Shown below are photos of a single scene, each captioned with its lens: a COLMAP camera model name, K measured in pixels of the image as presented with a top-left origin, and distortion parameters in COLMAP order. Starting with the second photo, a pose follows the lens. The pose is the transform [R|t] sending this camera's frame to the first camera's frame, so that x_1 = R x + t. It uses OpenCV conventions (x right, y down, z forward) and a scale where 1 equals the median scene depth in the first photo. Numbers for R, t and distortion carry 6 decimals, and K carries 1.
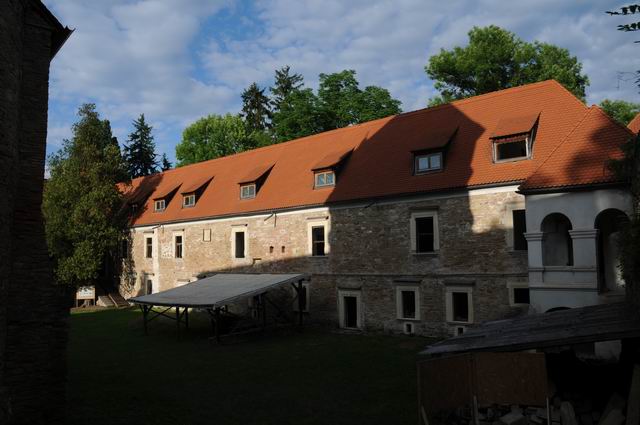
lens RADIAL K [[496.1, 0, 321.1], [0, 496.1, 219.6], [0, 0, 1]] dist [-0.179610, 0.168125]
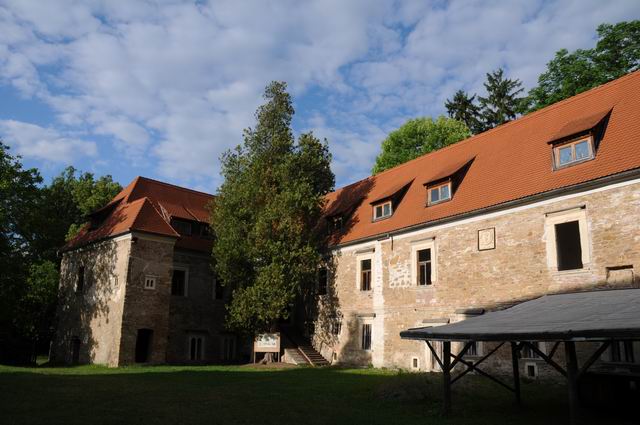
lens RADIAL K [[496.1, 0, 321.1], [0, 496.1, 219.6], [0, 0, 1]] dist [-0.179610, 0.168125]
pose [[0.958945, -0.027790, -0.282229, -0.225596], [-0.015228, 0.988706, -0.149094, 0.085811], [0.283185, 0.147271, 0.947691, 0.347503]]
